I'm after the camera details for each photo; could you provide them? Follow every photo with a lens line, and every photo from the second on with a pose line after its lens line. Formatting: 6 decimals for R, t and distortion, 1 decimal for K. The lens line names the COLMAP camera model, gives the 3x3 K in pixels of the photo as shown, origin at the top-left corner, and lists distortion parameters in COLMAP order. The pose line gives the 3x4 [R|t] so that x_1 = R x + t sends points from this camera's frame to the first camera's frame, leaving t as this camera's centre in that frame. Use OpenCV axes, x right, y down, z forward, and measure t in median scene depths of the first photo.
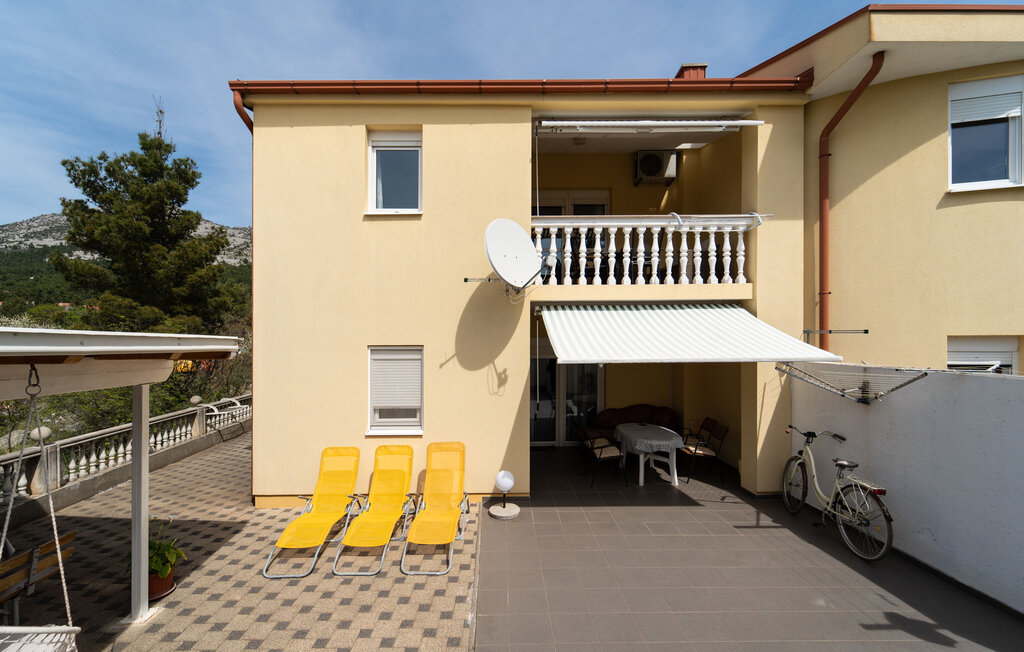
lens RADIAL K [[404.3, 0, 508.5], [0, 404.3, 354.4], [0, 0, 1]] dist [-0.000427, -0.000125]
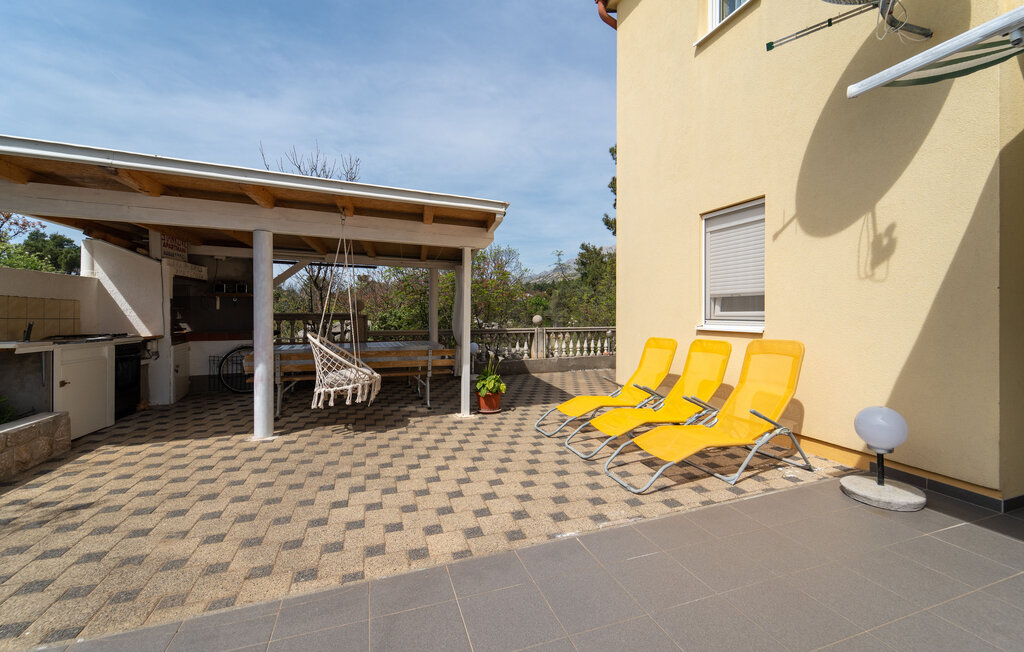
lens RADIAL K [[416.2, 0, 513.2], [0, 416.2, 313.8], [0, 0, 1]] dist [0.001495, 0.000023]
pose [[0.327587, 0.007743, -0.944789, 0.349582], [-0.015547, 0.999875, 0.002804, 0.206739], [0.944693, 0.013770, 0.327666, 0.481663]]
